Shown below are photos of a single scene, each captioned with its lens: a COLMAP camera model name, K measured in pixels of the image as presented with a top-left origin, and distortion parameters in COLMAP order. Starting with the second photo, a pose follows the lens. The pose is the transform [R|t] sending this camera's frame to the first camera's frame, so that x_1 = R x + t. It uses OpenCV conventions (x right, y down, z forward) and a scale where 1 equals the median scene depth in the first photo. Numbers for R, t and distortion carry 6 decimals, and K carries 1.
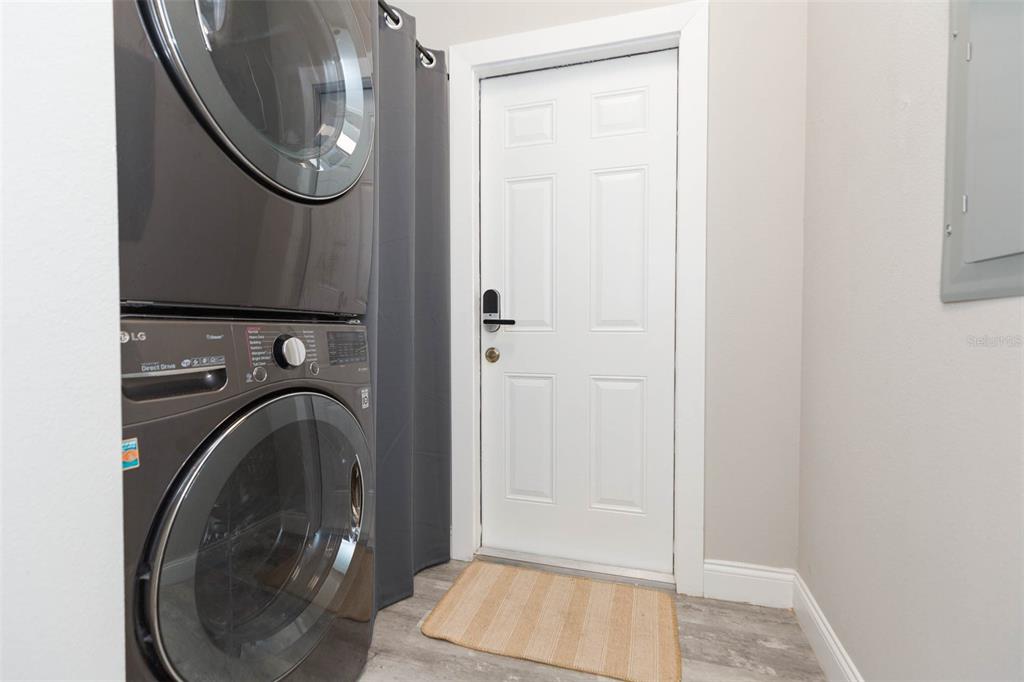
lens RADIAL K [[465.4, 0, 516.2], [0, 465.4, 339.8], [0, 0, 1]] dist [0.002349, 0.000070]
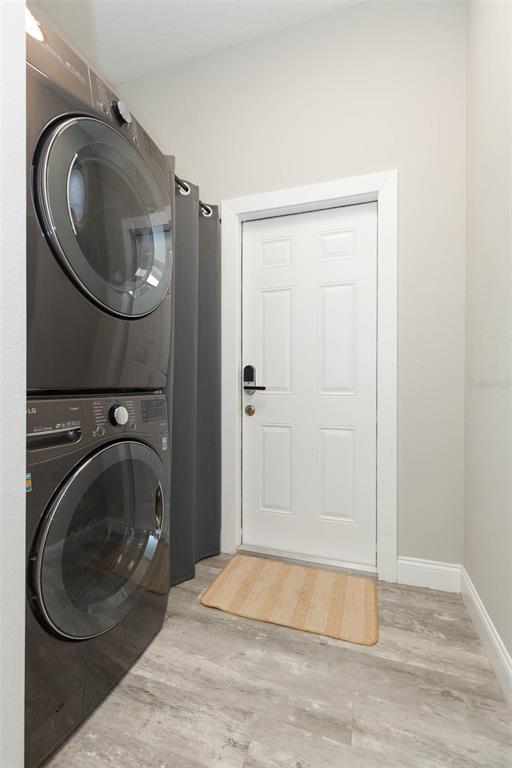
lens RADIAL K [[349.0, 0, 257.0], [0, 349.0, 379.3], [0, 0, 1]] dist [0.002349, 0.000070]
pose [[0.999250, 0.001397, -0.038686, 0.015765], [-0.002347, 0.999696, -0.024530, -0.045608], [0.038640, 0.024603, 0.998950, -0.103832]]
